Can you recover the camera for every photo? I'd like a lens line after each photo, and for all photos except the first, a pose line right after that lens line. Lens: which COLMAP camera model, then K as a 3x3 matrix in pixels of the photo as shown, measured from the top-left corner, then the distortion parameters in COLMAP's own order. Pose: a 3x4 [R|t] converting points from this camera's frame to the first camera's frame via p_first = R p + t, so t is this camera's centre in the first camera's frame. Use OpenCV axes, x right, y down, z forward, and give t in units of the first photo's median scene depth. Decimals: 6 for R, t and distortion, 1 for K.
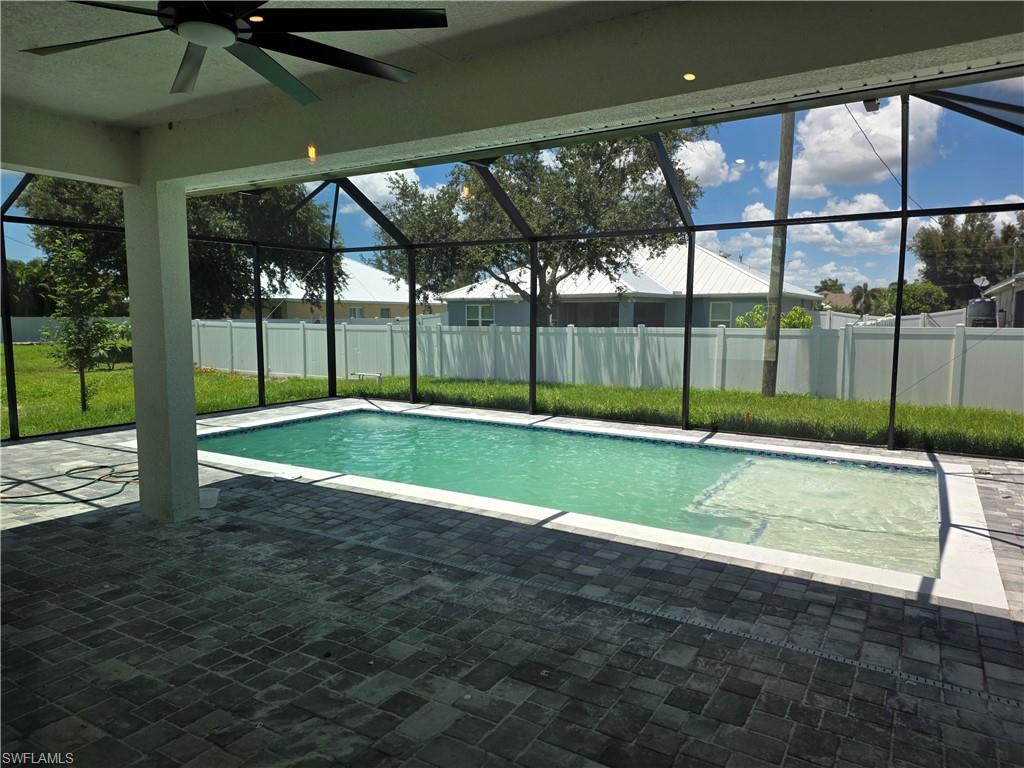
lens RADIAL K [[692.1, 0, 514.7], [0, 692.1, 387.1], [0, 0, 1]] dist [0.029648, -0.004913]
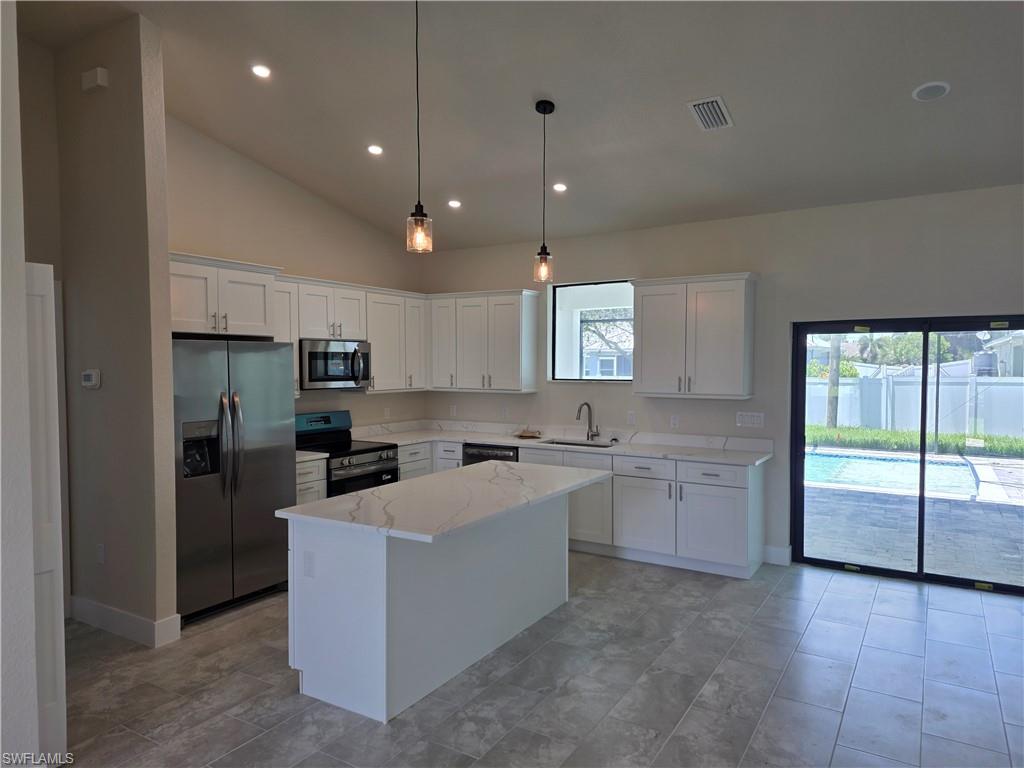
lens RADIAL K [[692.1, 0, 512.1], [0, 692.1, 384.1], [0, 0, 1]] dist [0.029648, -0.004913]
pose [[0.999971, -0.004103, -0.006445, -0.393594], [0.003613, 0.997225, -0.074356, 0.042498], [0.006732, 0.074330, 0.997211, -0.572680]]
